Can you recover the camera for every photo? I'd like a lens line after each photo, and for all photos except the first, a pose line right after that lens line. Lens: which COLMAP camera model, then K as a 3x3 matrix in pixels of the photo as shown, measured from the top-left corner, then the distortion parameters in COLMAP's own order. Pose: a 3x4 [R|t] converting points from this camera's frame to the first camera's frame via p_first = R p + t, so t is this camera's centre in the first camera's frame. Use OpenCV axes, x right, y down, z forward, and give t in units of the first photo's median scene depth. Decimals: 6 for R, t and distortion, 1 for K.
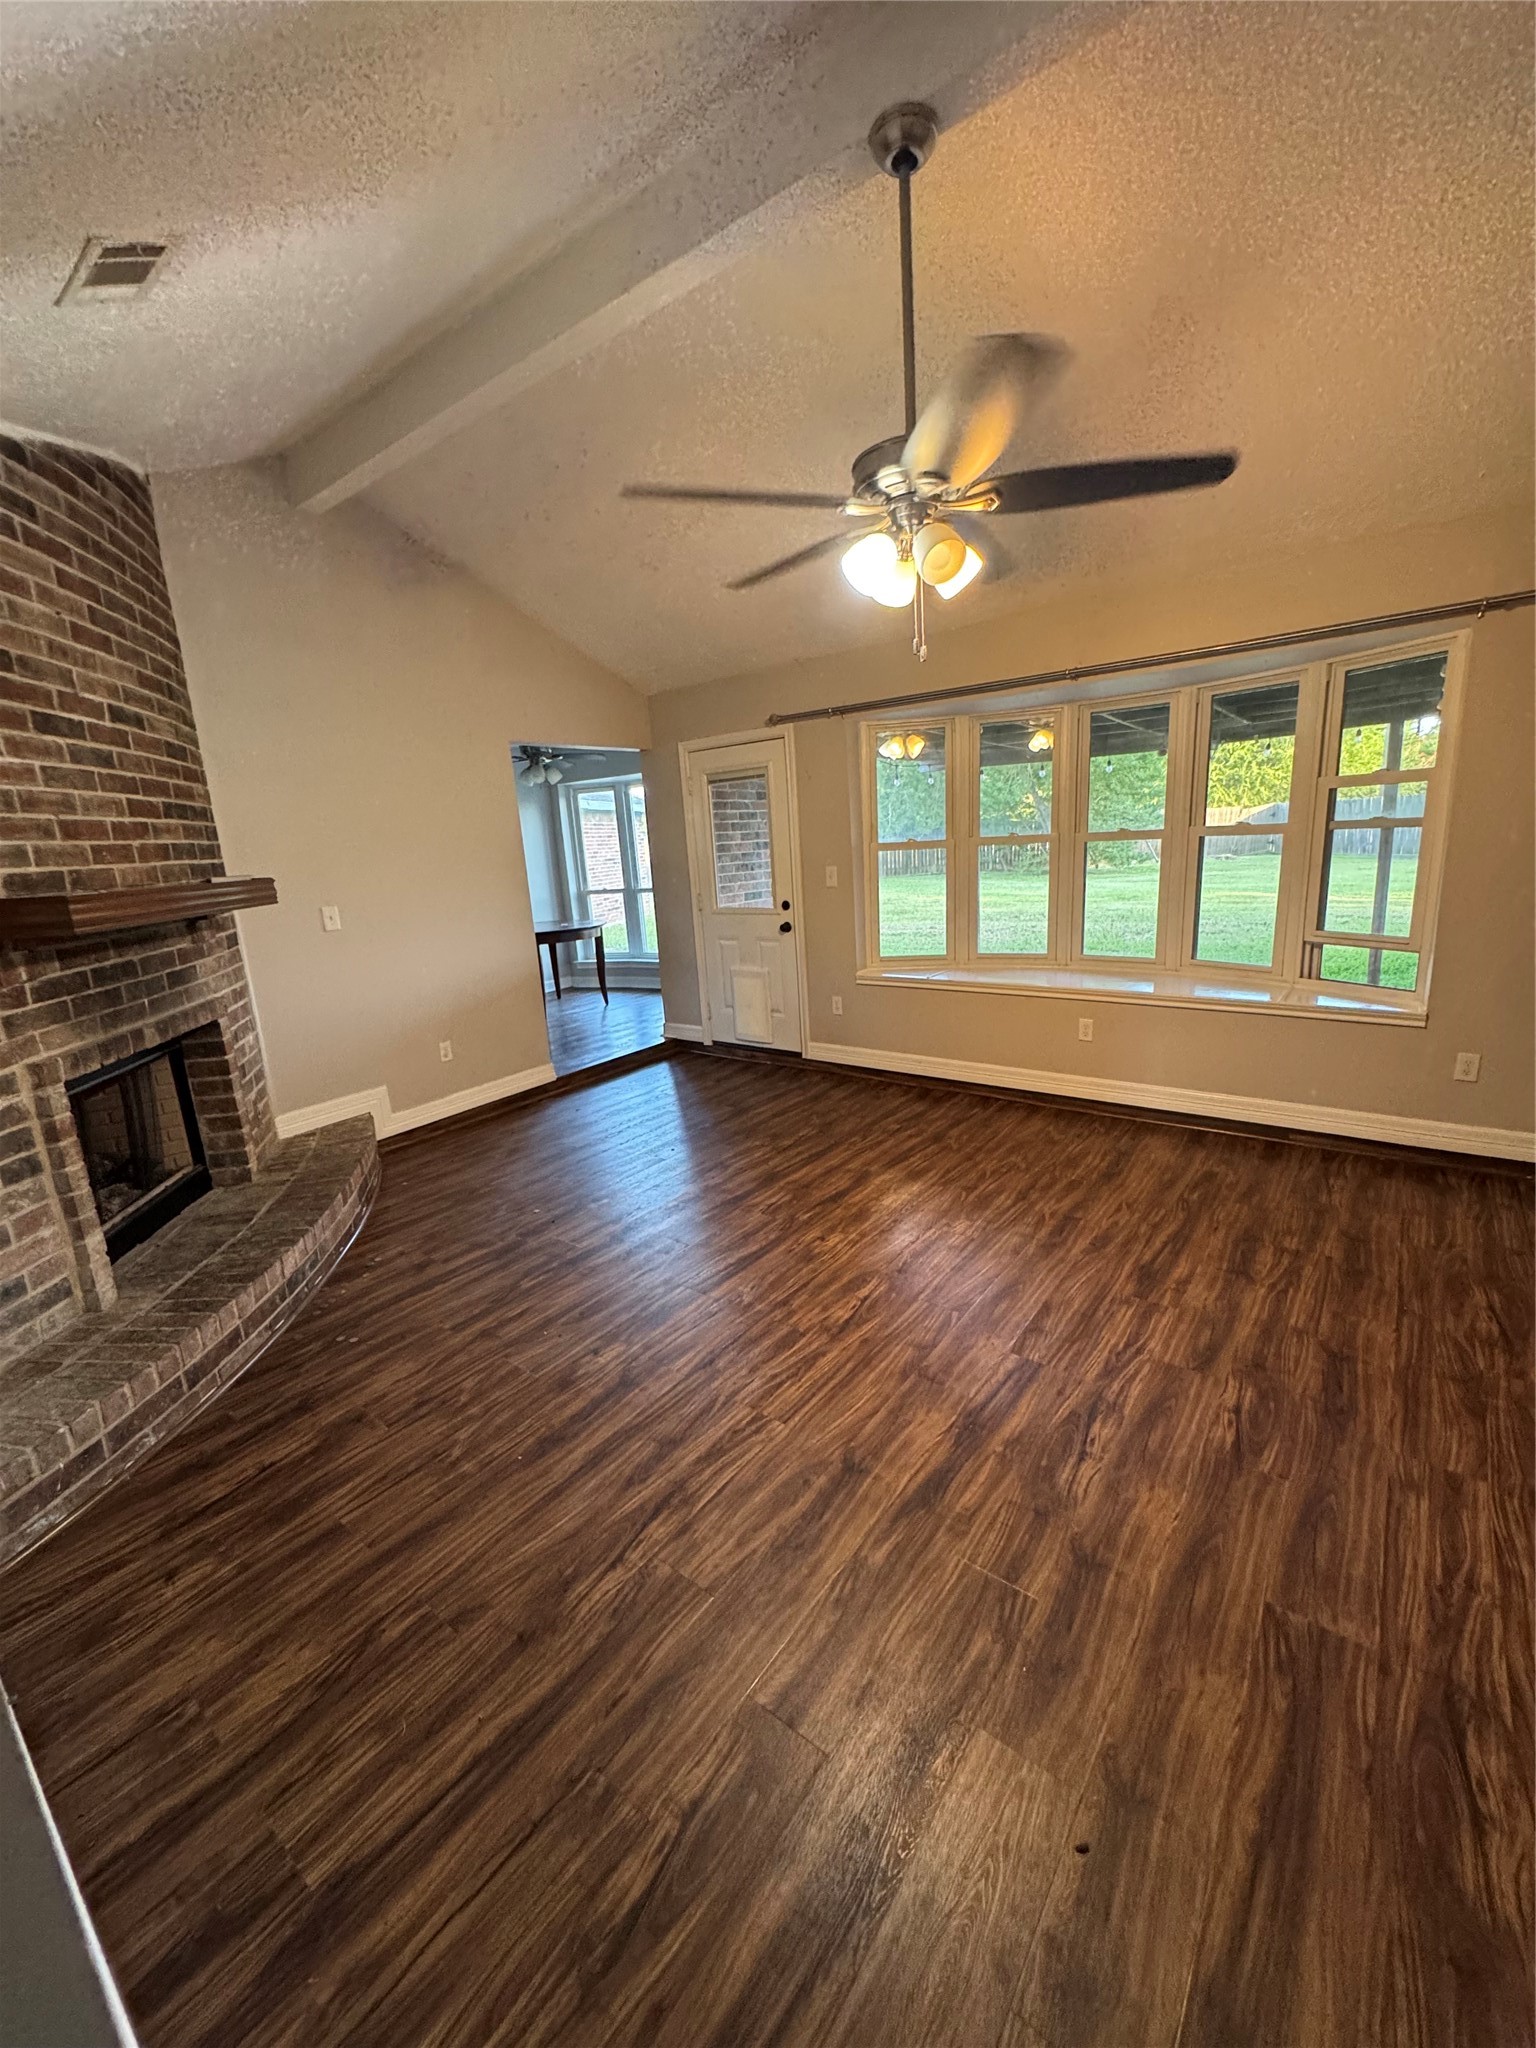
lens RADIAL K [[817.3, 0, 768.0], [0, 817.3, 1024.0], [0, 0, 1]] dist [-0.001504, 0.000590]
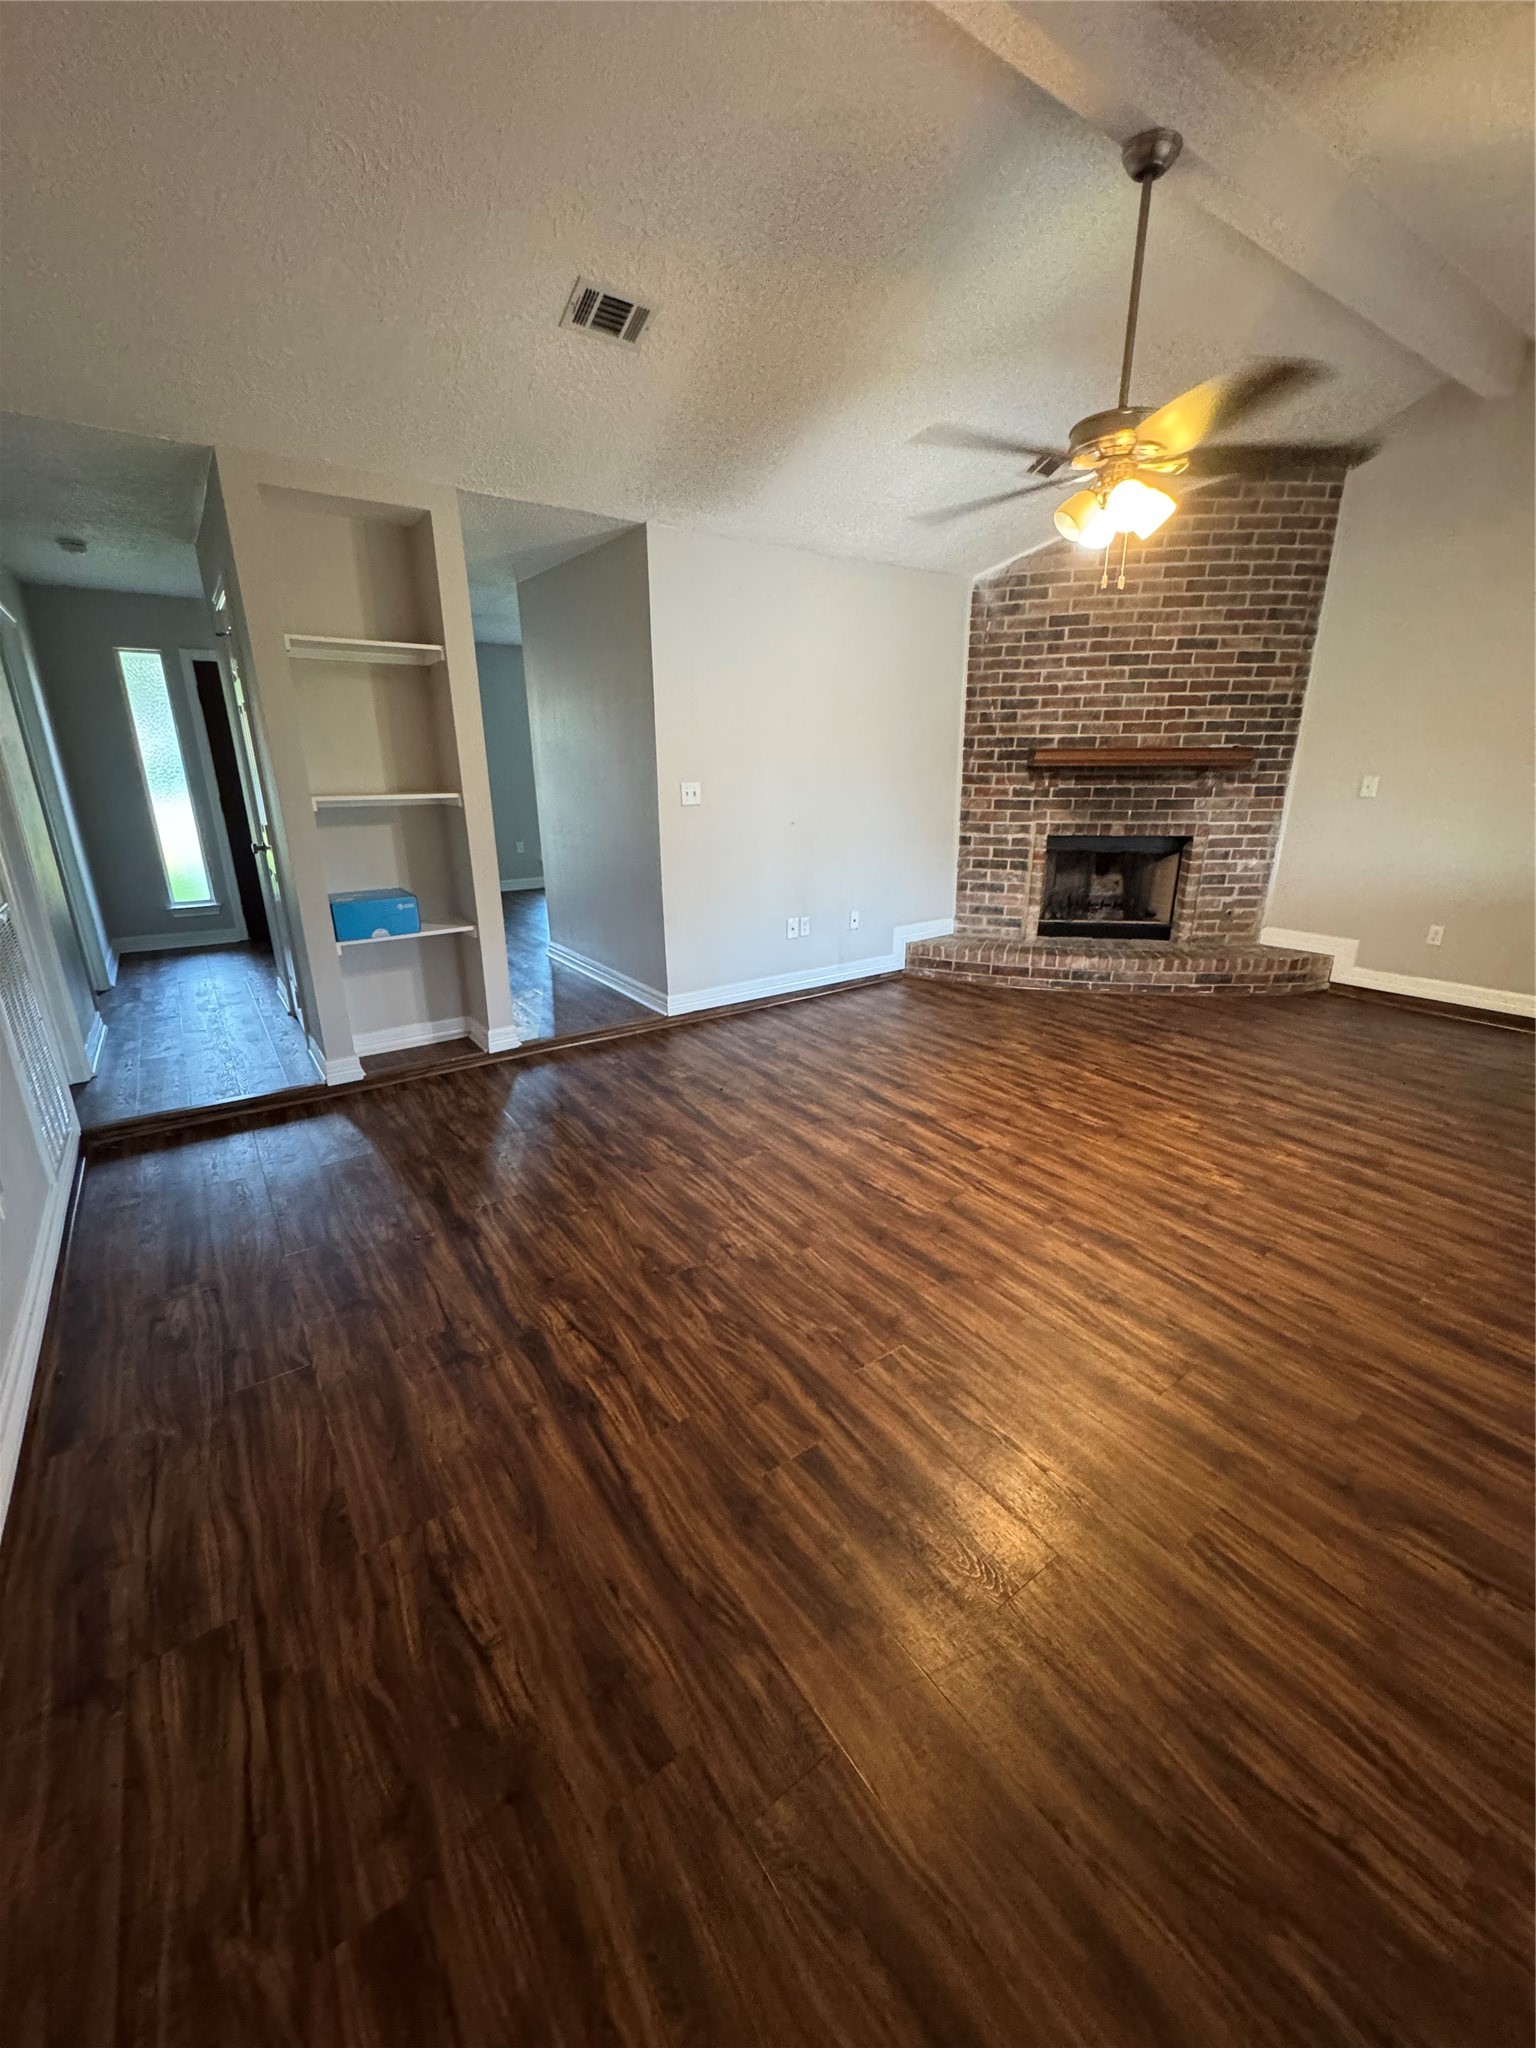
lens RADIAL K [[817.3, 0, 768.0], [0, 817.3, 1024.0], [0, 0, 1]] dist [-0.001504, 0.000590]
pose [[-0.288479, 0.356199, -0.888764, 1.479238], [-0.192517, 0.887692, 0.418257, -0.250538], [0.937932, 0.291760, -0.187506, 0.836644]]
